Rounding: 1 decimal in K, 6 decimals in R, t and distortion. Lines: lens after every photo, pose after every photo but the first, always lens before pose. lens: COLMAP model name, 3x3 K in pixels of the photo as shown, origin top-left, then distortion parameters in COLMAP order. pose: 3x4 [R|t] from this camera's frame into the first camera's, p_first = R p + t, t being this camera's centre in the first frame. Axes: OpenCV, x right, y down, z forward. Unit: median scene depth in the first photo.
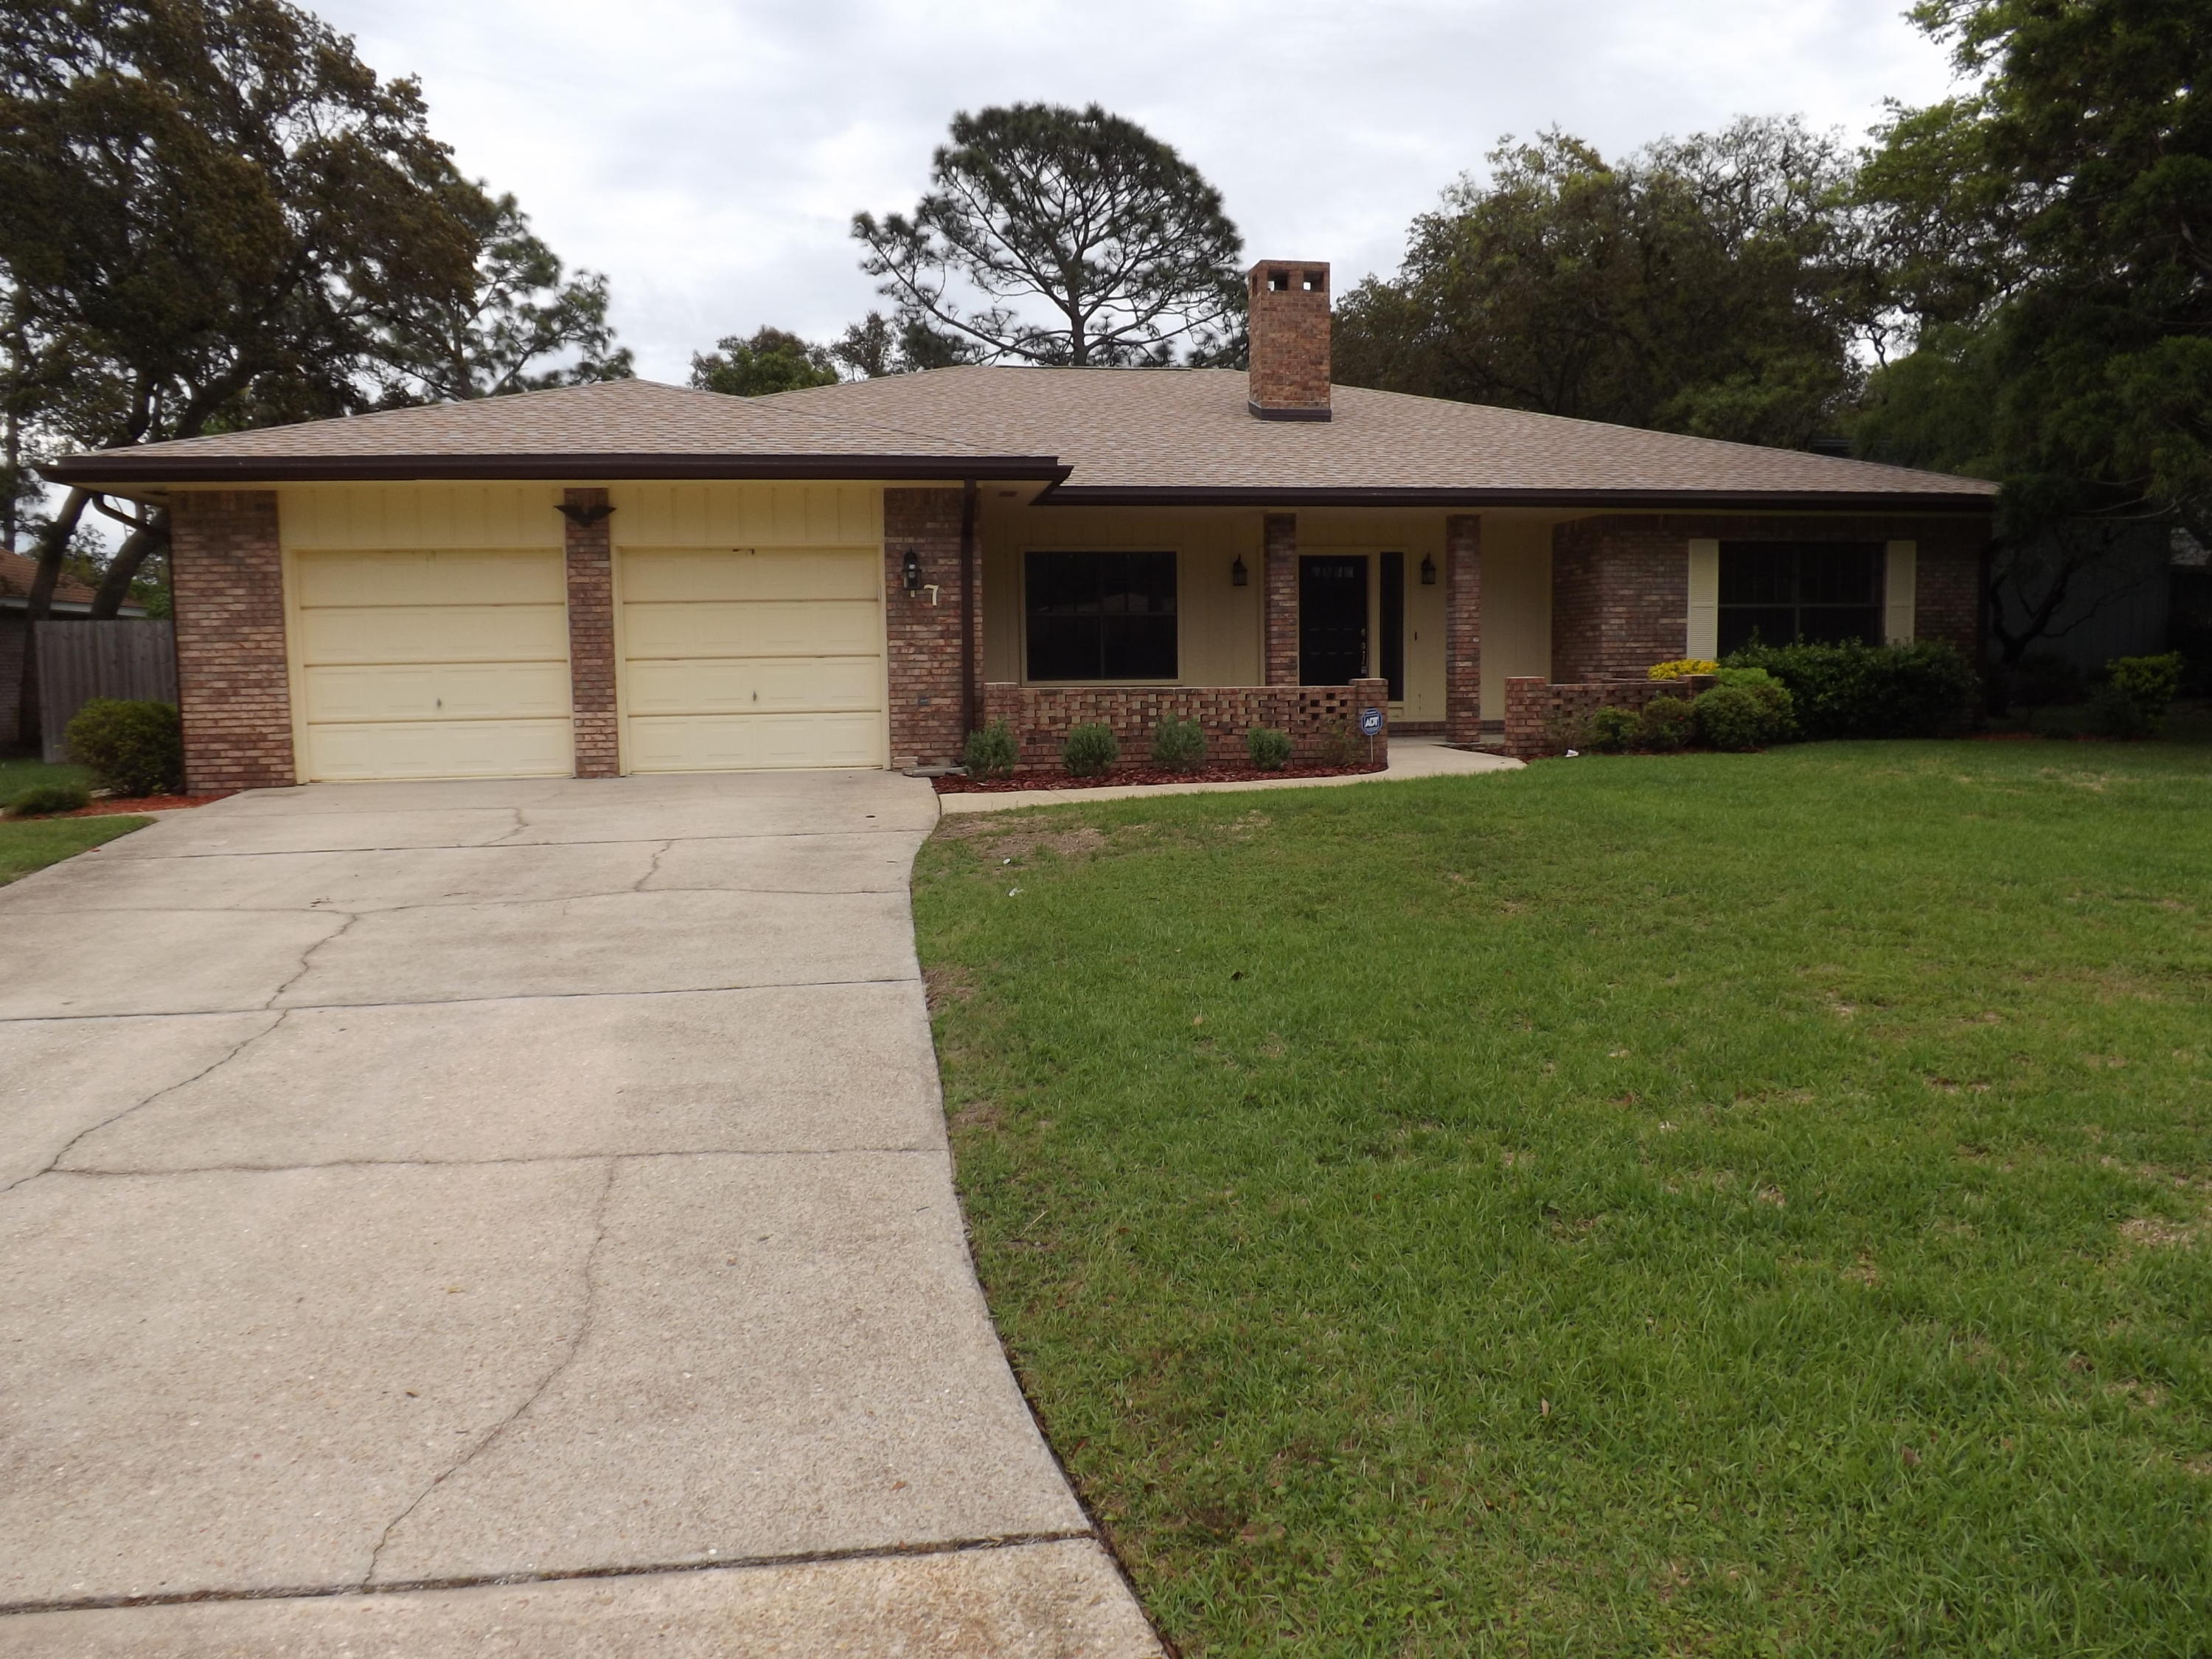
lens RADIAL K [[1622.2, 0, 1109.4], [0, 1622.2, 827.8], [0, 0, 1]] dist [-0.048338, 0.012760]
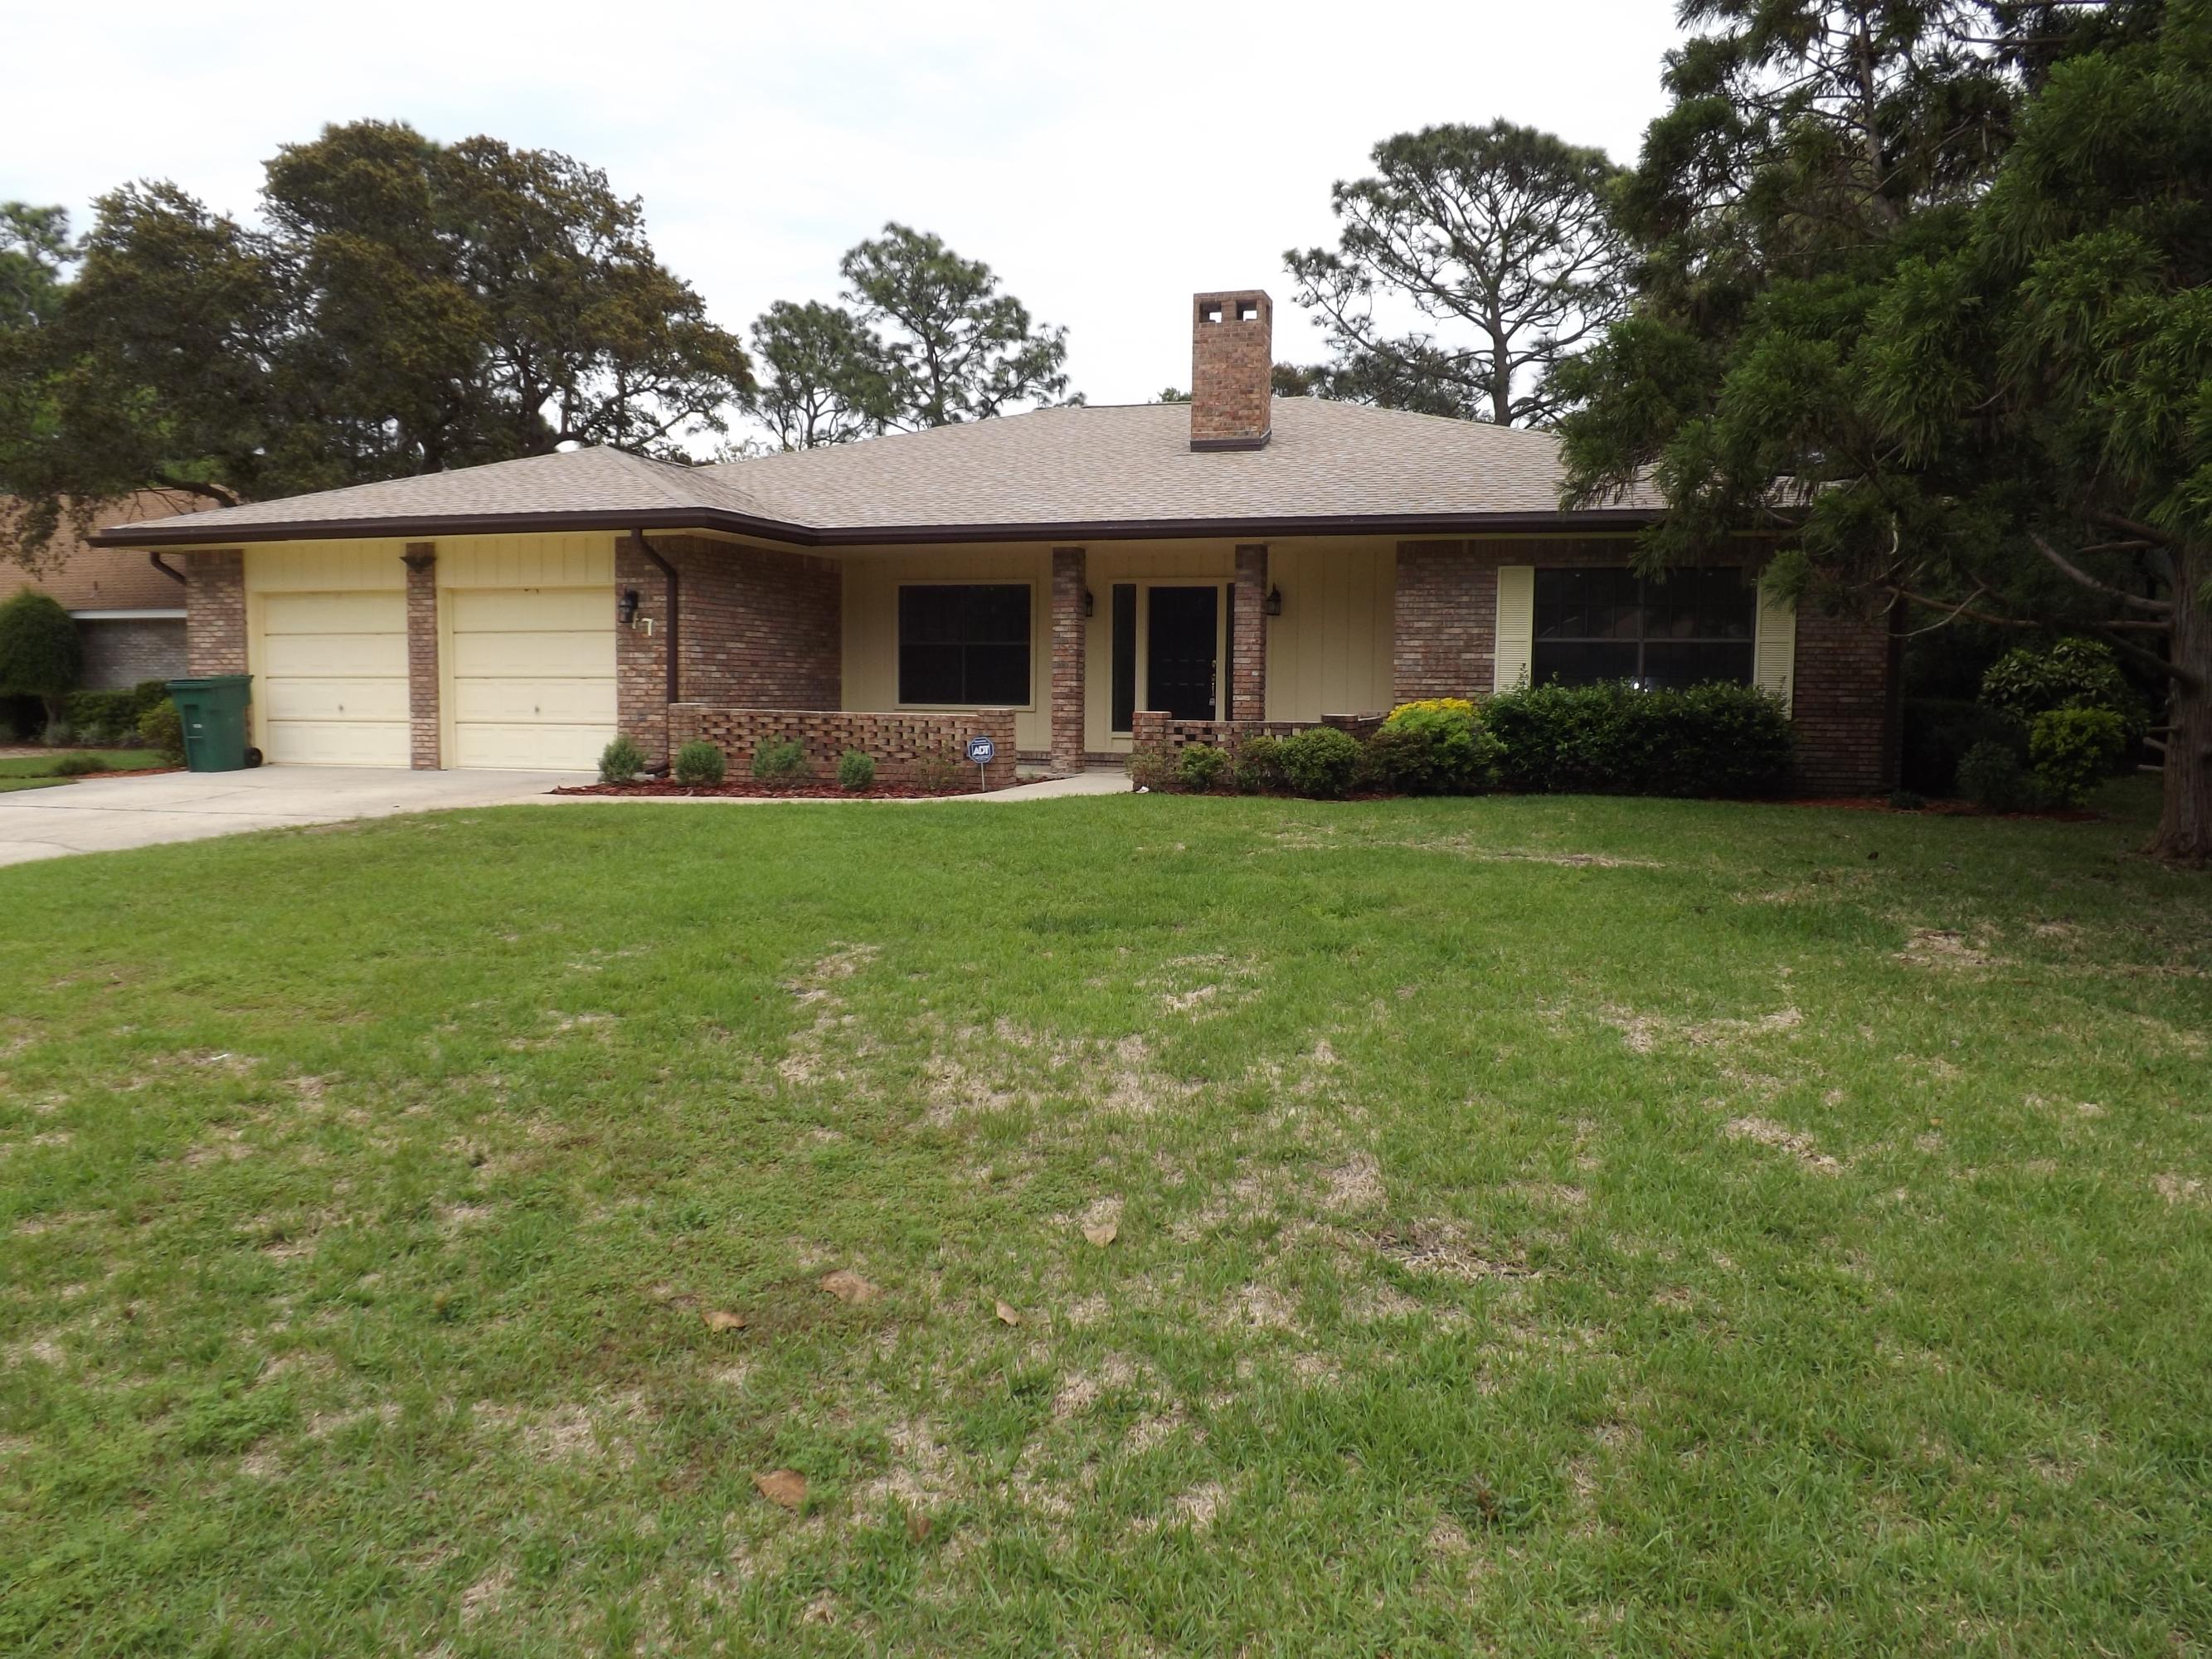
lens RADIAL K [[1622.3, 0, 1113.2], [0, 1622.3, 829.9], [0, 0, 1]] dist [-0.048338, 0.012760]
pose [[0.890842, 0.061667, -0.450108, 0.621120], [-0.066597, 0.997768, 0.004891, -0.022344], [0.449405, 0.025619, 0.892961, 0.098518]]
